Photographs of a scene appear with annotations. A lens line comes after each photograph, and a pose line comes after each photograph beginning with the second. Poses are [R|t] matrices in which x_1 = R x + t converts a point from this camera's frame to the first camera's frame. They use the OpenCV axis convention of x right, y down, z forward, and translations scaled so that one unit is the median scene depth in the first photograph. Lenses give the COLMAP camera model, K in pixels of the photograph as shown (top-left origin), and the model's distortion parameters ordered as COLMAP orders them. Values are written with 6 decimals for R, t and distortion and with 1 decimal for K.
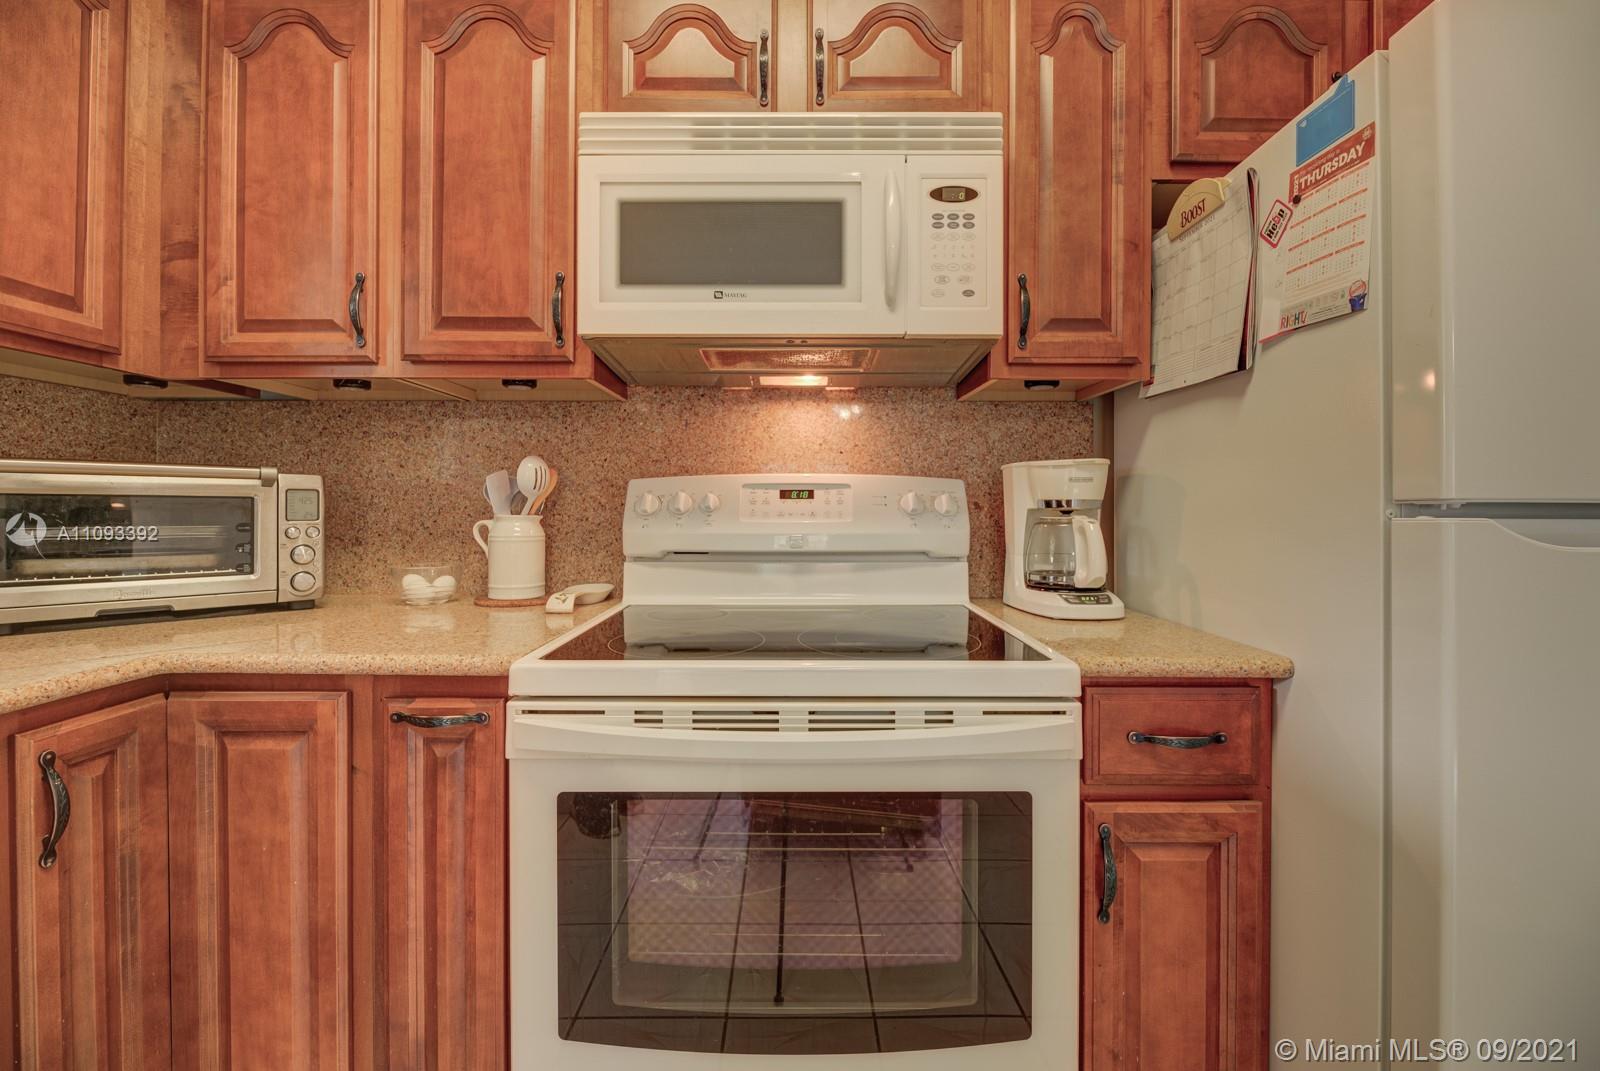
lens RADIAL K [[661.8, 0, 805.4], [0, 661.8, 507.8], [0, 0, 1]] dist [-0.002114, -0.002016]
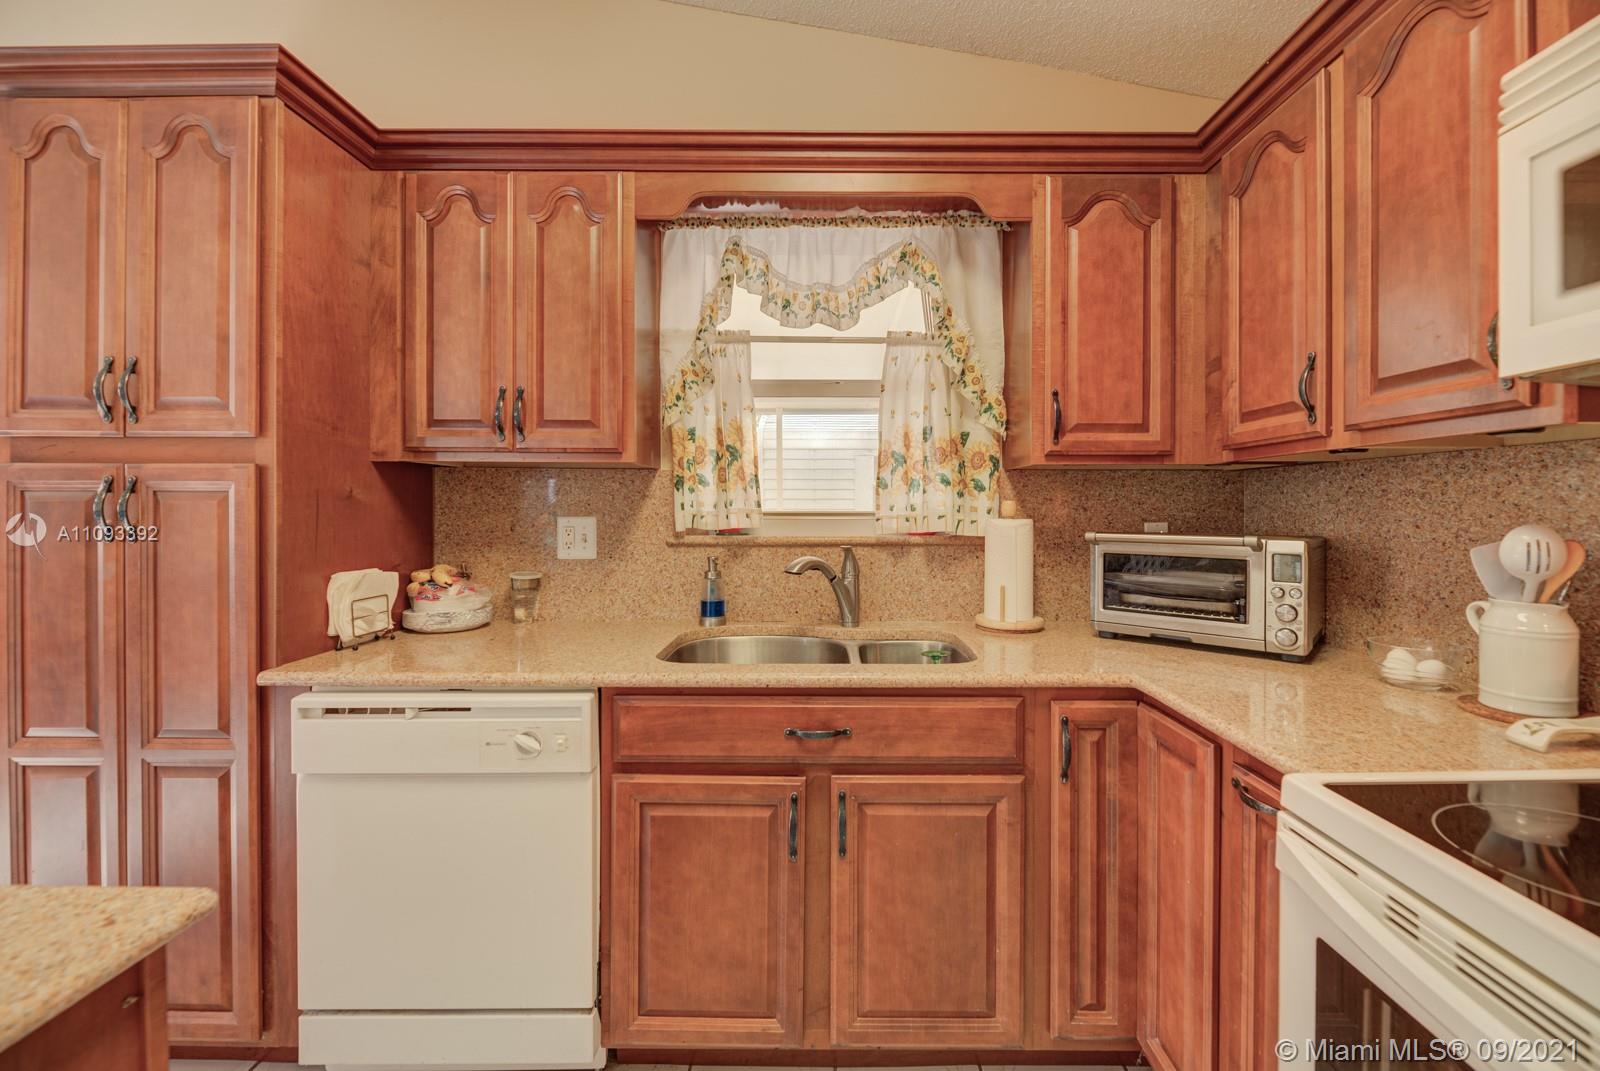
lens RADIAL K [[661.8, 0, 818.9], [0, 661.8, 512.5], [0, 0, 1]] dist [-0.002114, -0.002016]
pose [[0.001411, 0.003616, -0.999992, 0.365626], [-0.001651, 0.999992, 0.003613, -0.105360], [0.999998, 0.001646, 0.001417, 0.222238]]
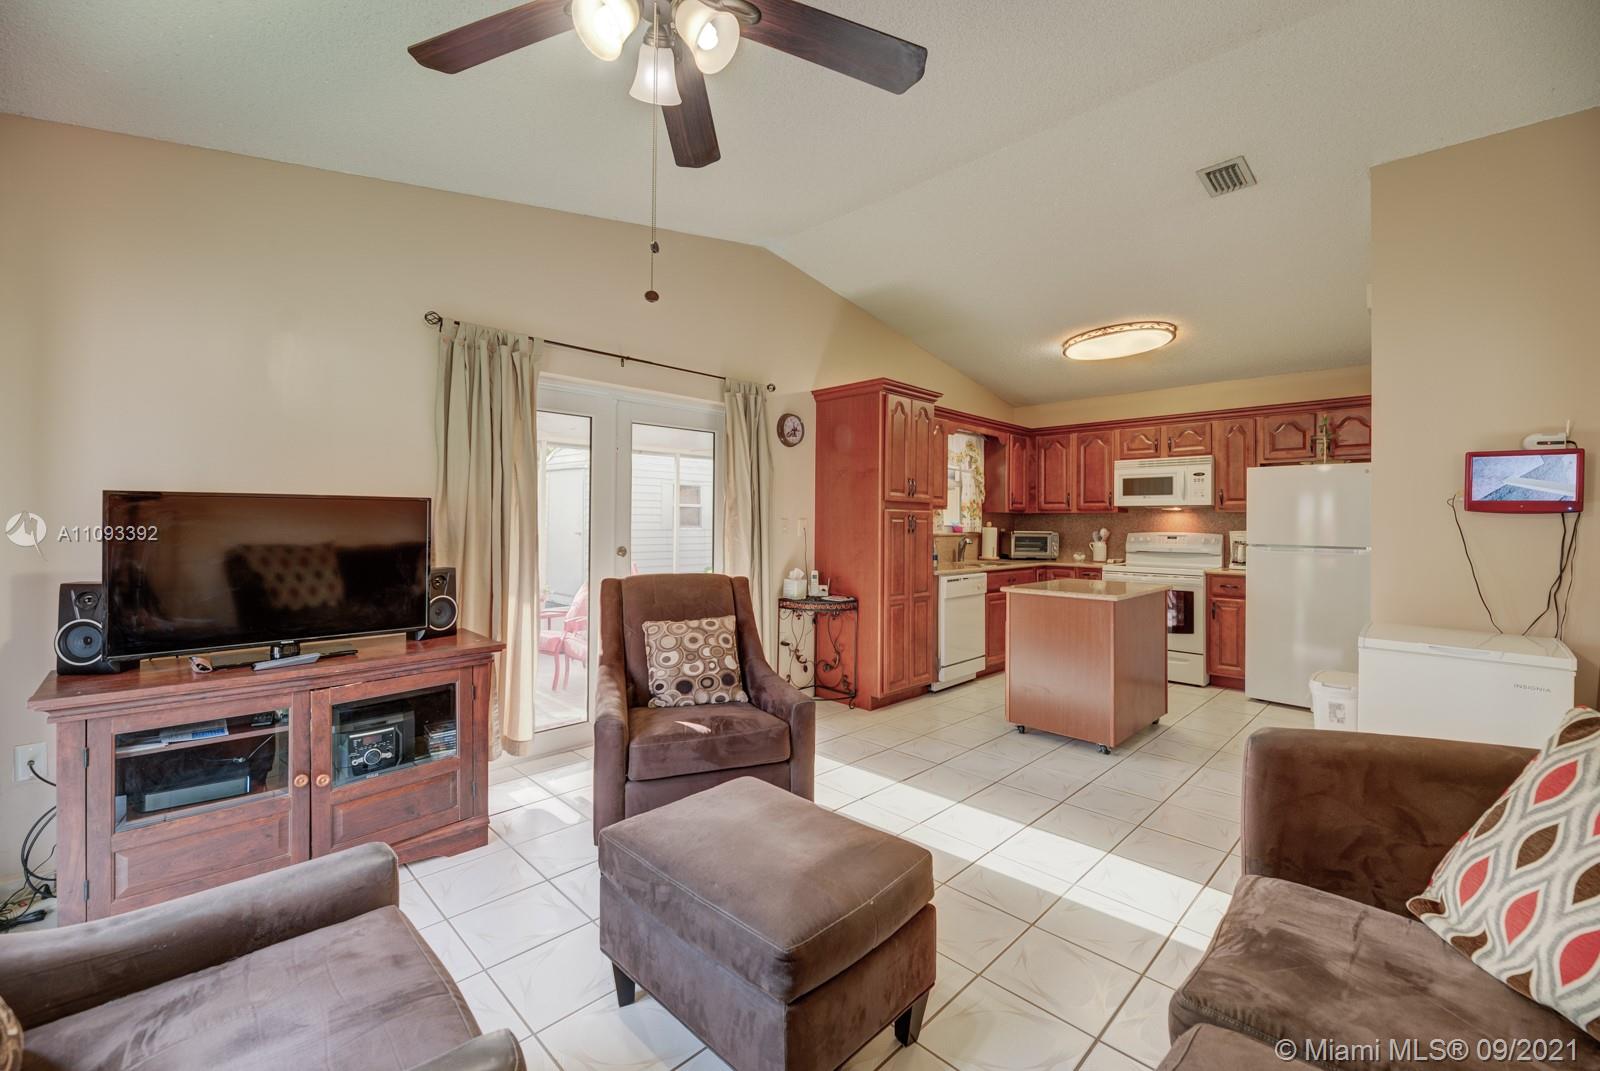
lens RADIAL K [[661.8, 0, 805.1], [0, 661.8, 516.2], [0, 0, 1]] dist [-0.002114, -0.002016]
pose [[0.709388, -0.004130, -0.704806, 1.420846], [-0.006793, 0.999896, -0.012696, -0.098670], [0.704785, 0.013794, 0.709286, -3.912362]]
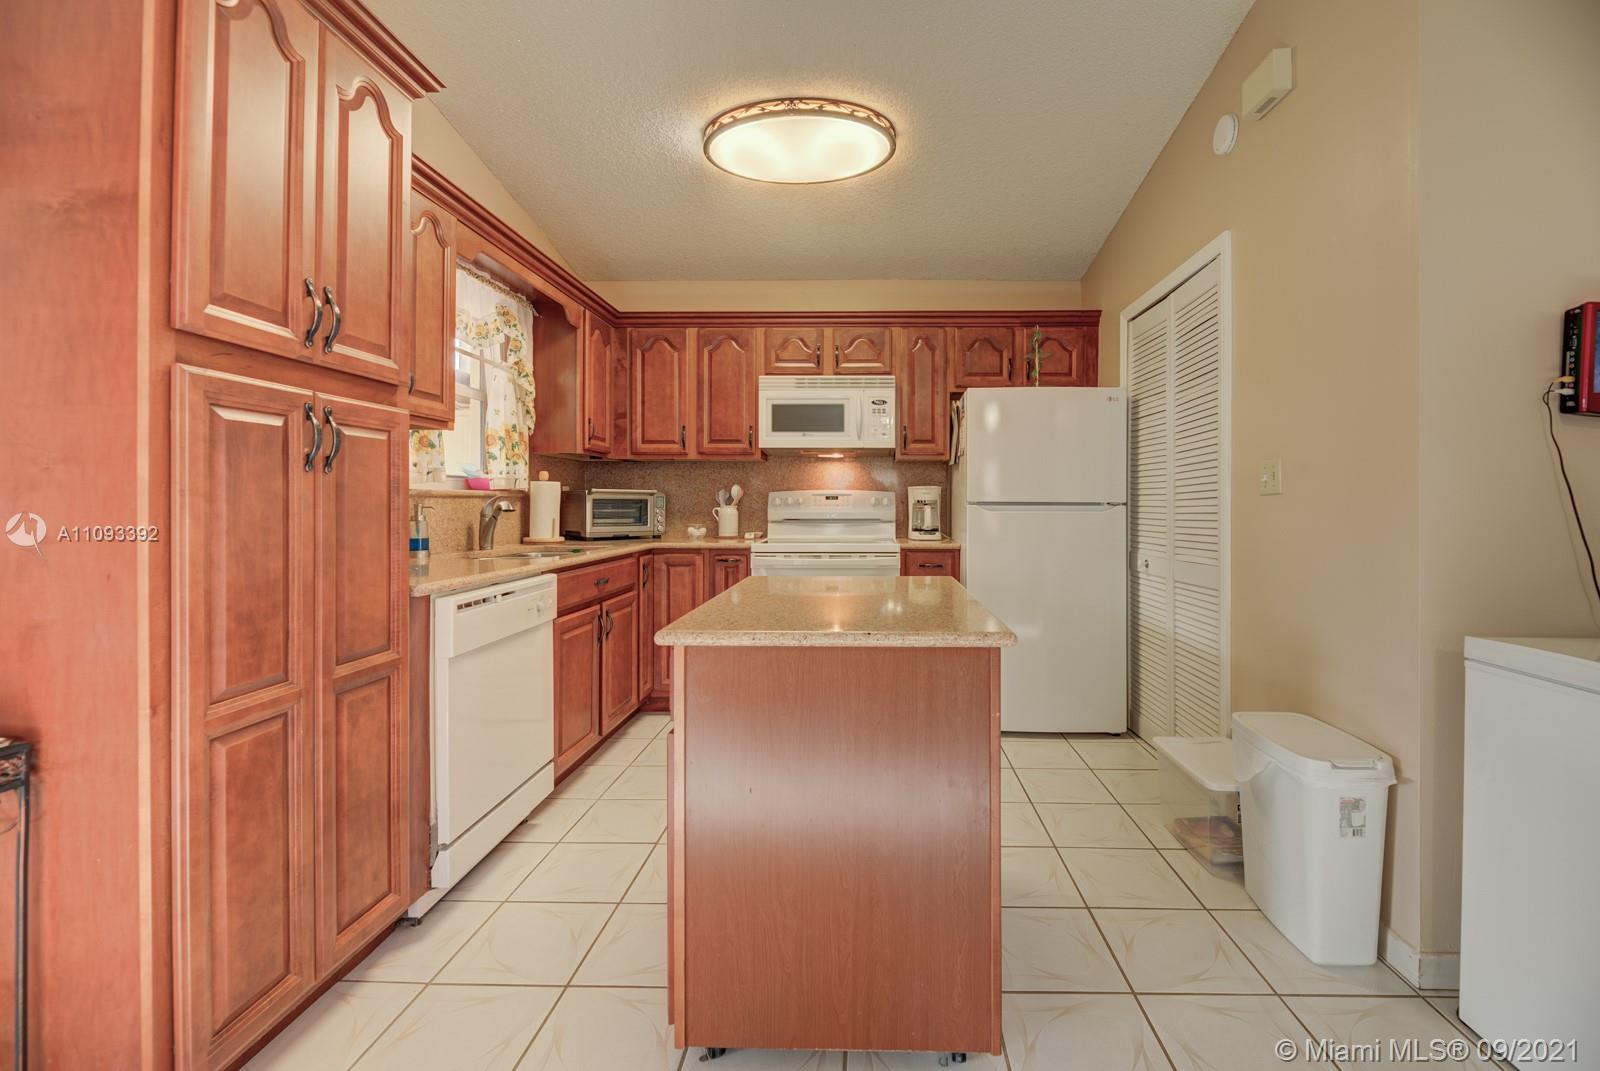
lens RADIAL K [[661.8, 0, 864.7], [0, 661.8, 504.3], [0, 0, 1]] dist [-0.002114, -0.002016]
pose [[0.999961, -0.000536, -0.008868, 0.171805], [0.000555, 0.999998, 0.002123, 0.000053], [0.008867, -0.002128, 0.999958, -1.990510]]
